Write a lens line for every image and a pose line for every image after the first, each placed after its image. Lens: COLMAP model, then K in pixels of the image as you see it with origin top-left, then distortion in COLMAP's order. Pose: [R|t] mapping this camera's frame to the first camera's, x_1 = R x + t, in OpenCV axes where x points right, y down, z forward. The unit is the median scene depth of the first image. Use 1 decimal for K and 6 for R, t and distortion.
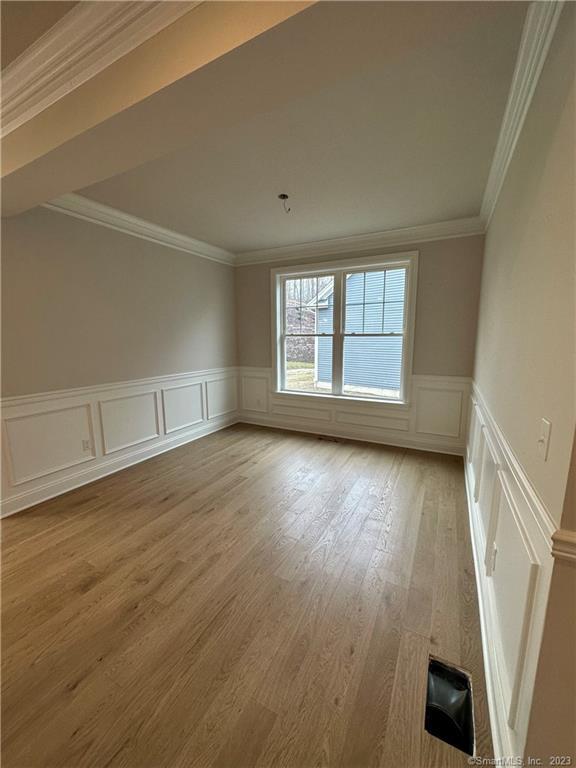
lens RADIAL K [[306.6, 0, 288.0], [0, 306.6, 384.0], [0, 0, 1]] dist [0.001081, 0.000192]
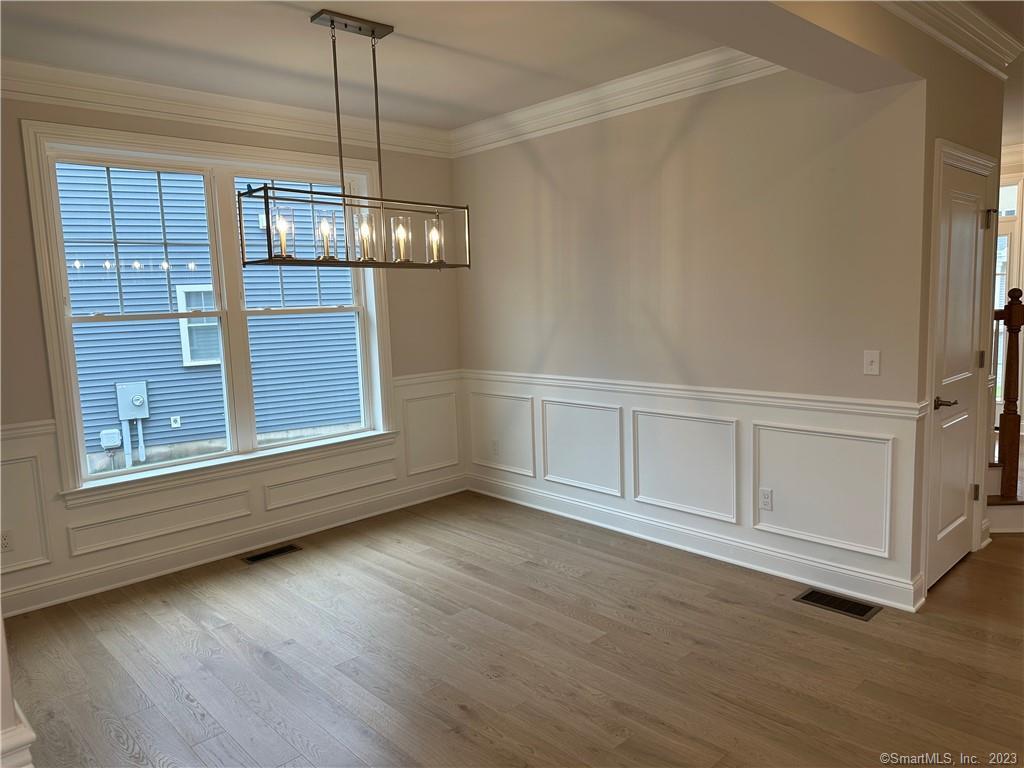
lens RADIAL K [[712.0, 0, 512.0], [0, 712.0, 384.0], [0, 0, 1]] dist [0.108003, -0.172024]
pose [[0.319621, -0.119611, 0.939966, -0.687833], [0.179134, 0.981740, 0.064014, -0.058640], [-0.930459, 0.147919, 0.335211, 0.313855]]
